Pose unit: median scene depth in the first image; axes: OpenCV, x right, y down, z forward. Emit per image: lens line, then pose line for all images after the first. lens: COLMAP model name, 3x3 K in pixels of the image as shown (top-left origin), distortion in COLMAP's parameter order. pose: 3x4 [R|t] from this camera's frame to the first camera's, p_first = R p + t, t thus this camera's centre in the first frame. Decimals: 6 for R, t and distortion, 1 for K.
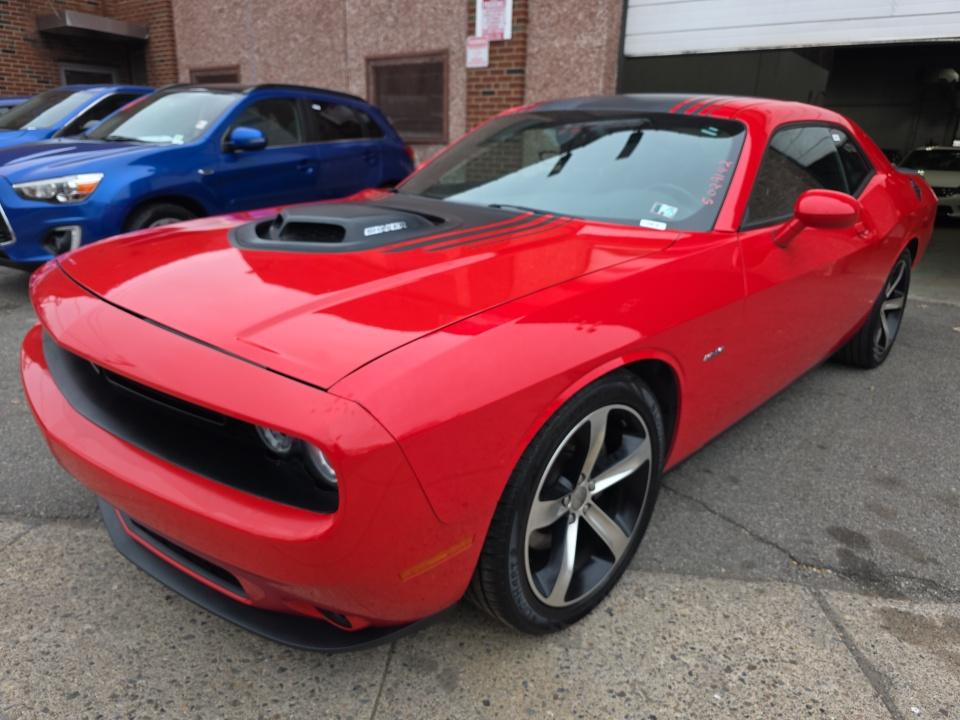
lens RADIAL K [[639.4, 0, 483.3], [0, 639.4, 357.8], [0, 0, 1]] dist [0.038614, -0.033531]
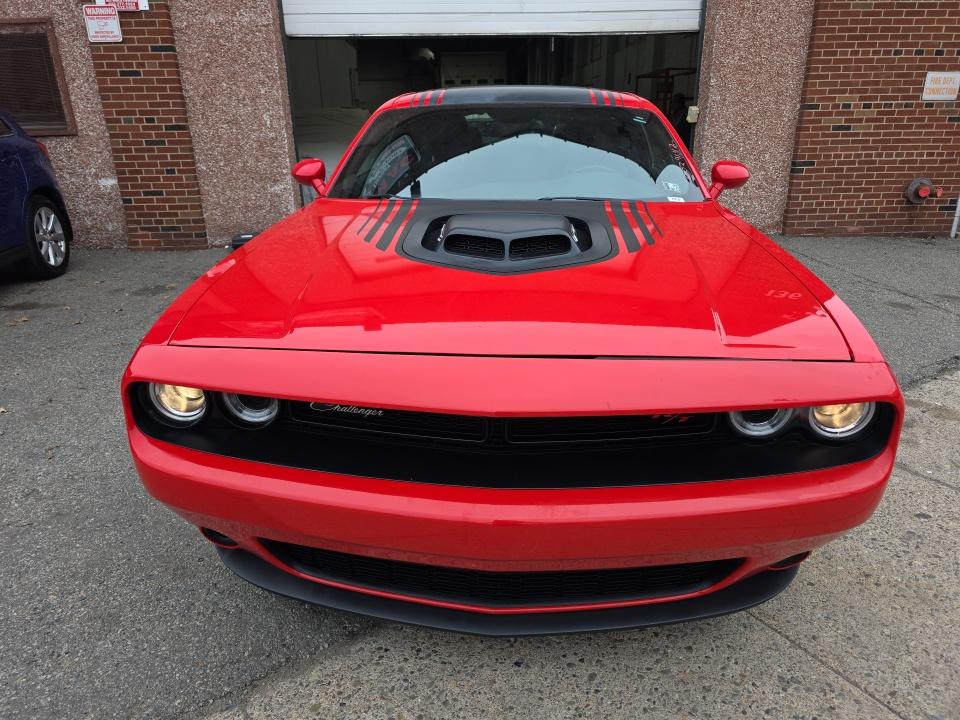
lens RADIAL K [[639.4, 0, 483.3], [0, 639.4, 357.8], [0, 0, 1]] dist [0.038614, -0.033531]
pose [[0.778598, -0.254288, 0.573693, -0.223750], [0.234483, 0.965889, 0.109895, -0.037822], [-0.582068, 0.048957, 0.811665, 0.063920]]
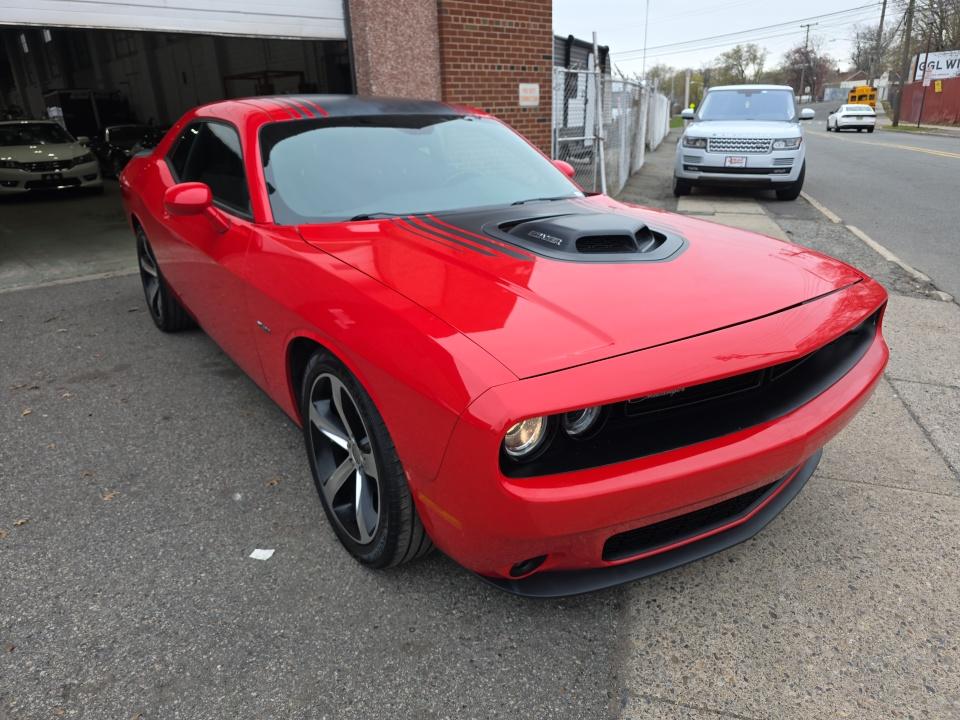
lens RADIAL K [[639.4, 0, 483.3], [0, 639.4, 357.8], [0, 0, 1]] dist [0.038614, -0.033531]
pose [[0.210860, -0.383884, 0.898983, -0.355616], [0.340070, 0.891022, 0.300720, -0.109694], [-0.916455, 0.242307, 0.318428, 0.227667]]
